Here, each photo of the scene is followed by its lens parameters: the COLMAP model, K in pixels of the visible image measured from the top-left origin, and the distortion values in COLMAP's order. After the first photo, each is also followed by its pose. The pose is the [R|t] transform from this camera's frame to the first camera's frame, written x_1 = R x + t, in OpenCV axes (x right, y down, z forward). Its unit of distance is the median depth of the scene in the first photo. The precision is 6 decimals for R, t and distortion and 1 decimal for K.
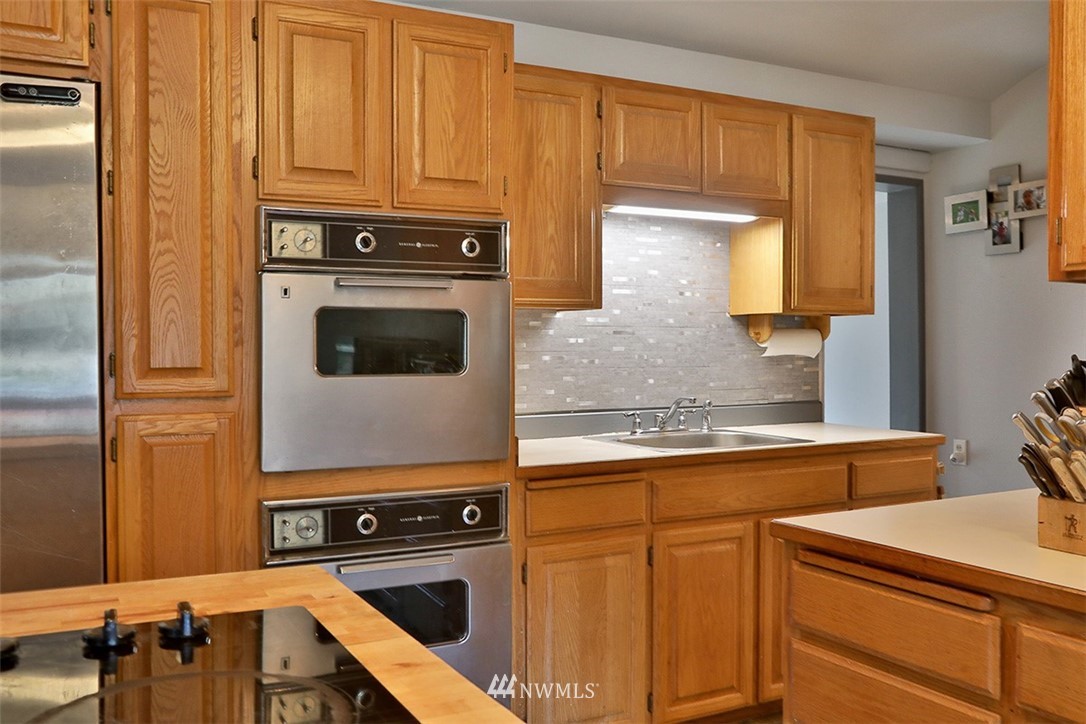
lens RADIAL K [[968.9, 0, 536.8], [0, 968.9, 356.6], [0, 0, 1]] dist [-0.051058, 0.062528]
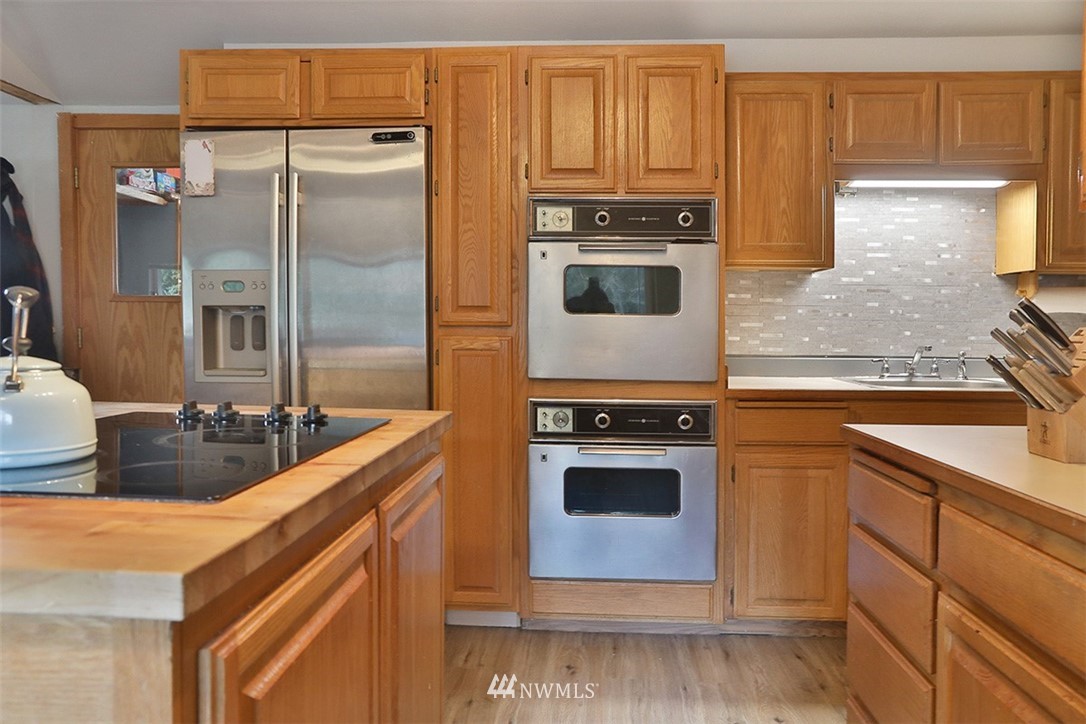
lens RADIAL K [[802.9, 0, 539.7], [0, 802.9, 339.4], [0, 0, 1]] dist [-0.037044, 0.025441]
pose [[0.859914, 0.018957, -0.510086, 0.275208], [-0.016991, 0.999819, 0.008514, 0.038981], [0.510155, 0.001346, 0.860081, -0.035517]]
